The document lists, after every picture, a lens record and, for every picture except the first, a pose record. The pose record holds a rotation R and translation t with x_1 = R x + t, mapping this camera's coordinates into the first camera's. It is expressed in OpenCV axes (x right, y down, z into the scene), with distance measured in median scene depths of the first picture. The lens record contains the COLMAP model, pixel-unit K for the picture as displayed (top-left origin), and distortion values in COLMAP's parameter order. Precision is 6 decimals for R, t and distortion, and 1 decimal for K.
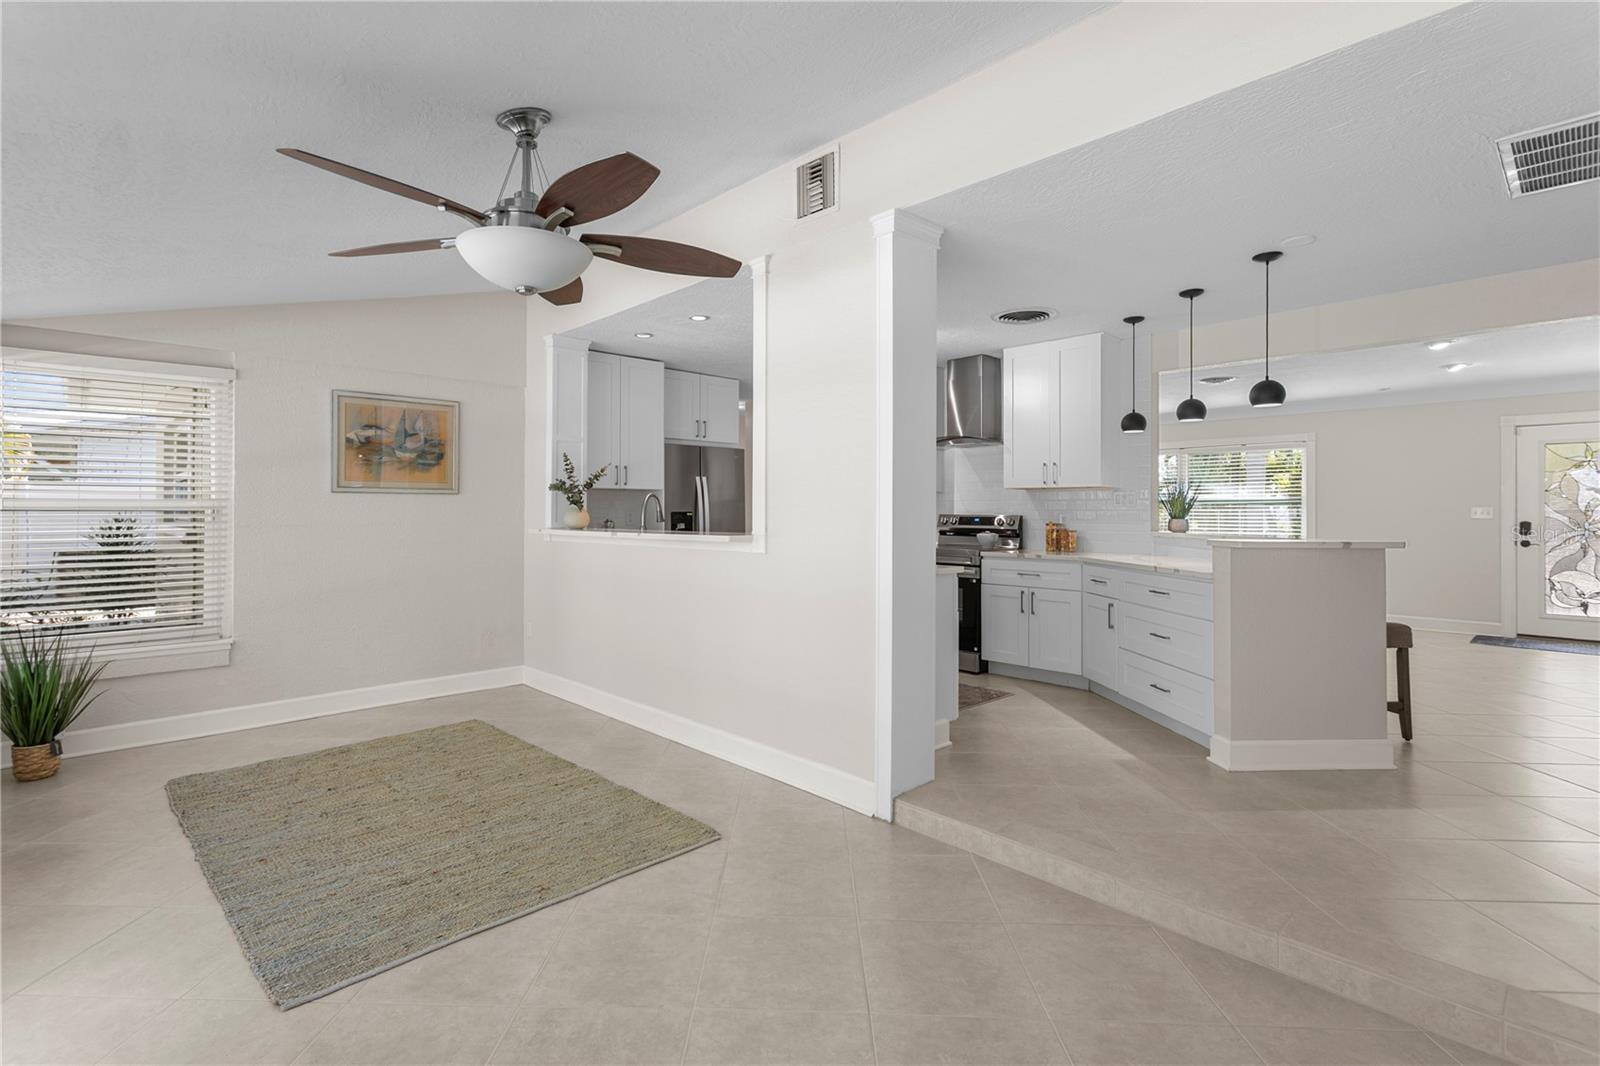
lens RADIAL K [[760.8, 0, 792.9], [0, 760.8, 514.0], [0, 0, 1]] dist [0.000196, 0.001906]
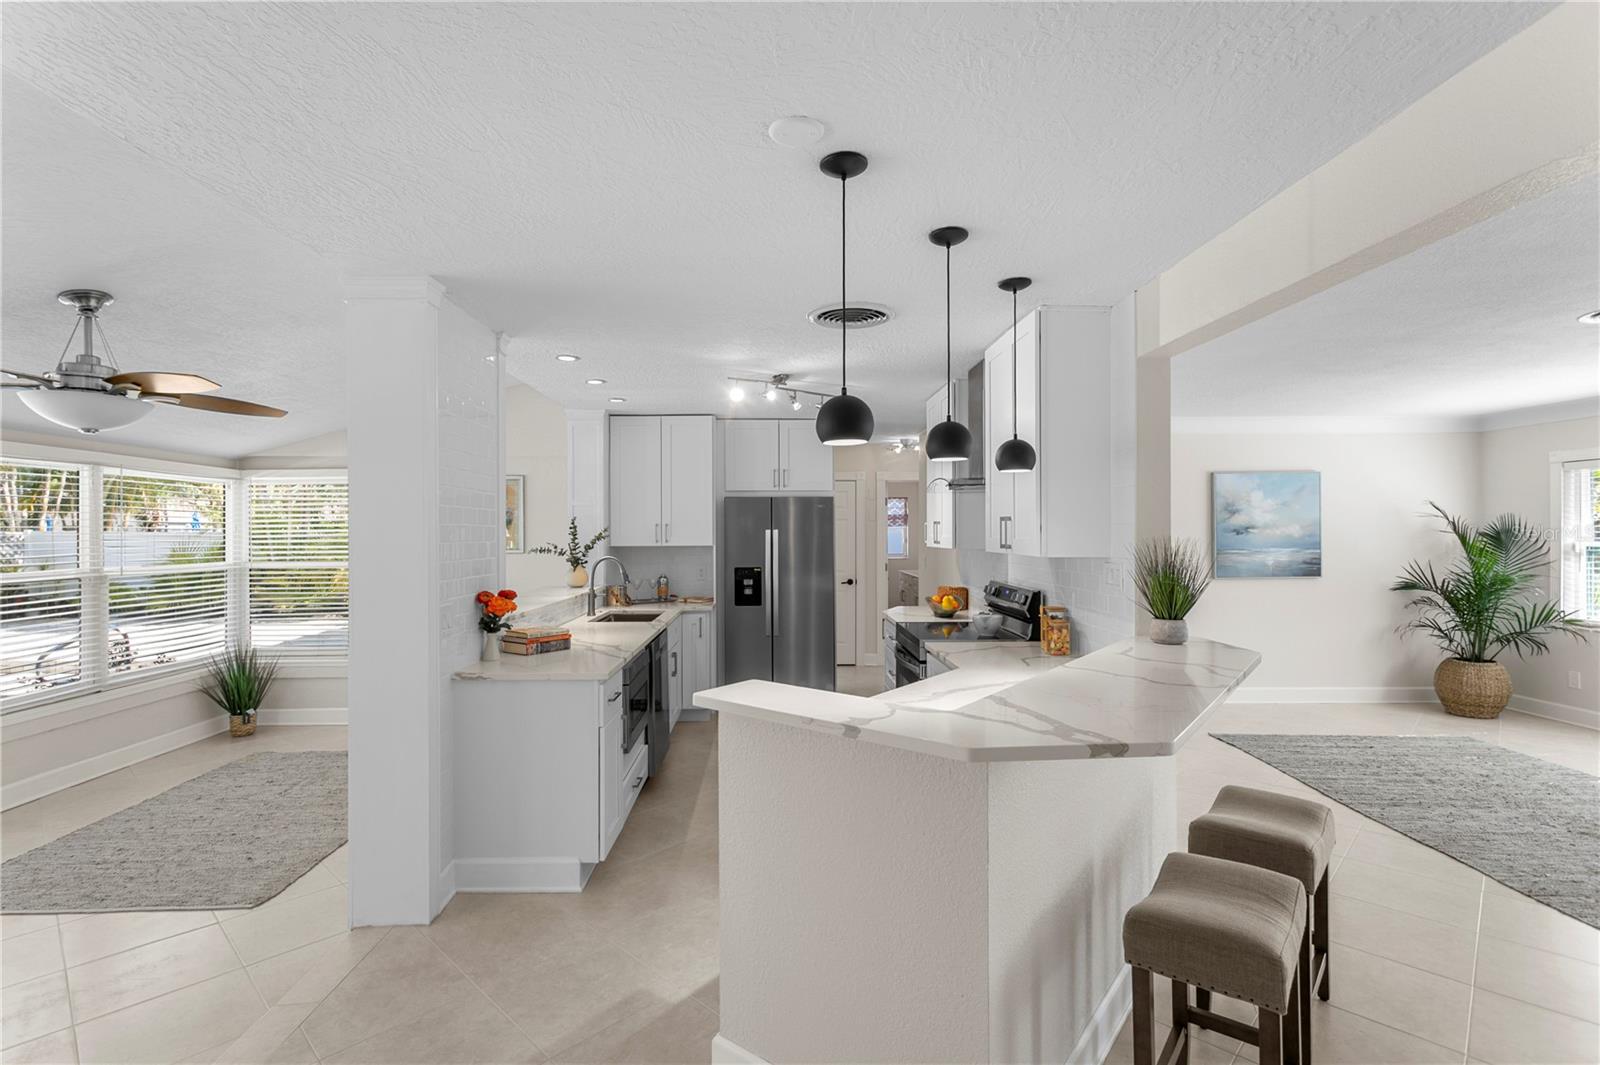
lens RADIAL K [[760.8, 0, 760.8], [0, 760.8, 532.3], [0, 0, 1]] dist [0.000196, 0.001906]
pose [[0.735723, -0.005211, -0.677263, 0.759472], [0.002797, 0.999985, -0.004656, -0.062714], [0.677277, 0.001531, 0.735726, 0.454816]]
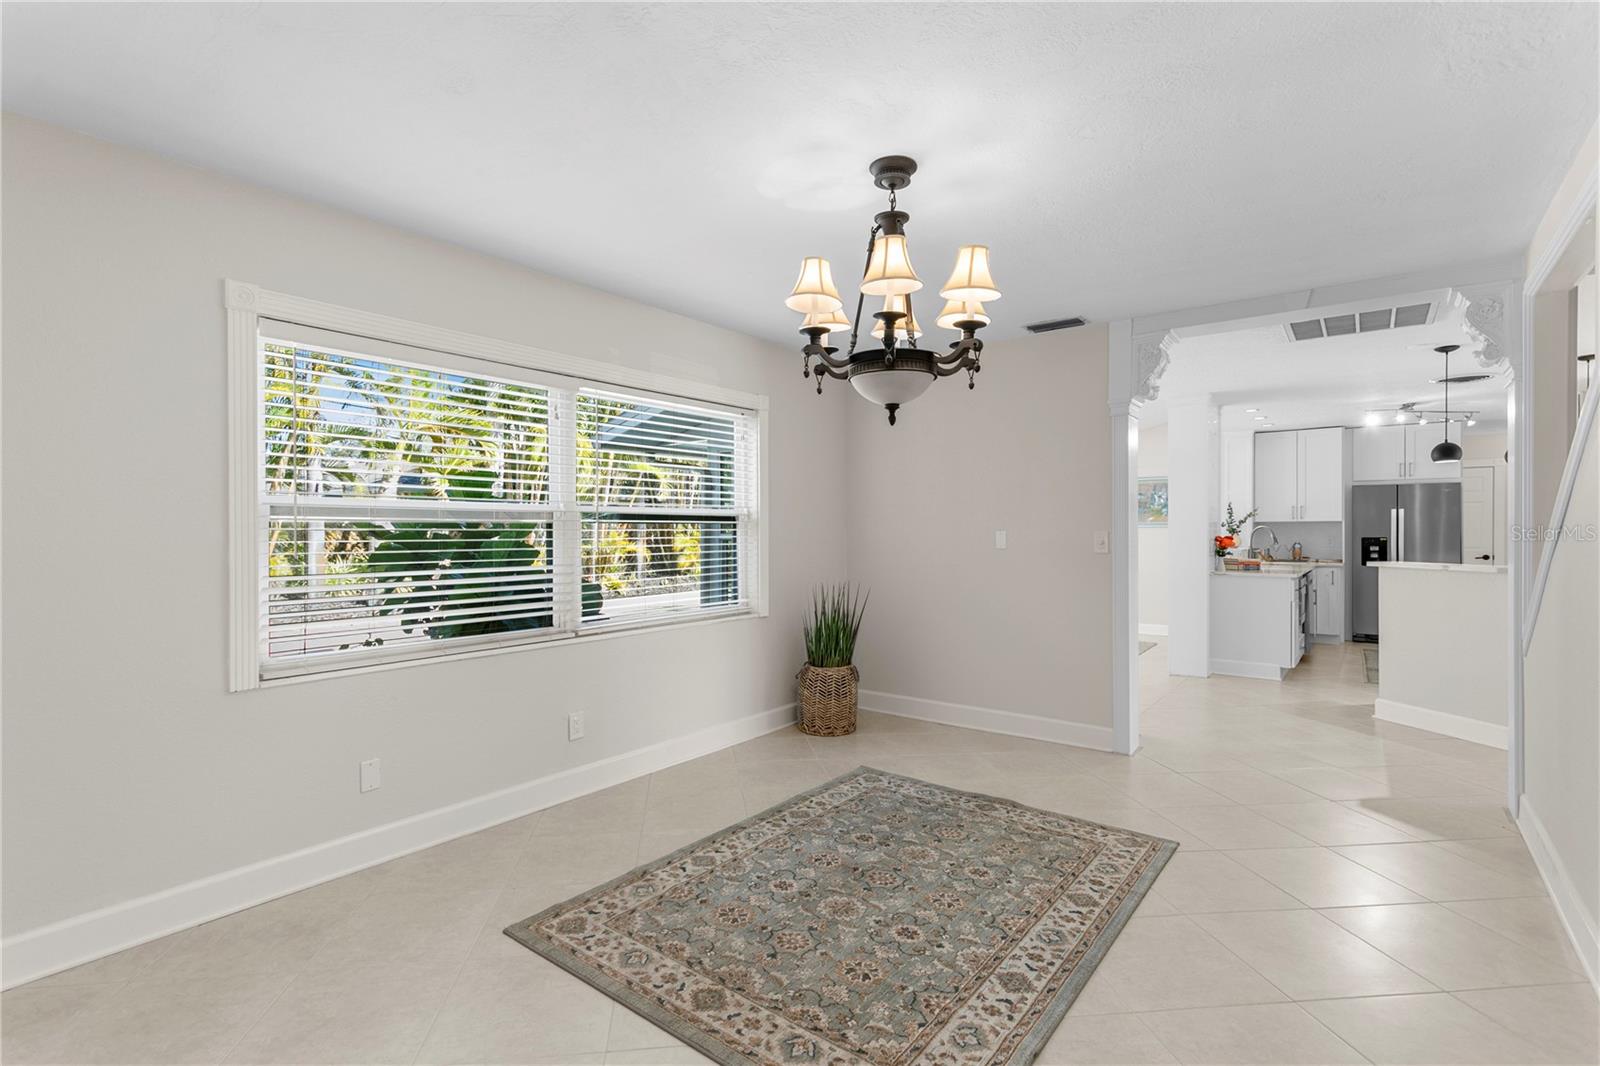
lens RADIAL K [[760.8, 0, 767.0], [0, 760.8, 535.6], [0, 0, 1]] dist [0.000196, 0.001906]
pose [[0.160477, 0.001987, -0.987038, 1.410891], [0.000440, 0.999998, 0.002084, -0.013358], [0.987039, -0.000769, 0.160476, -0.315527]]
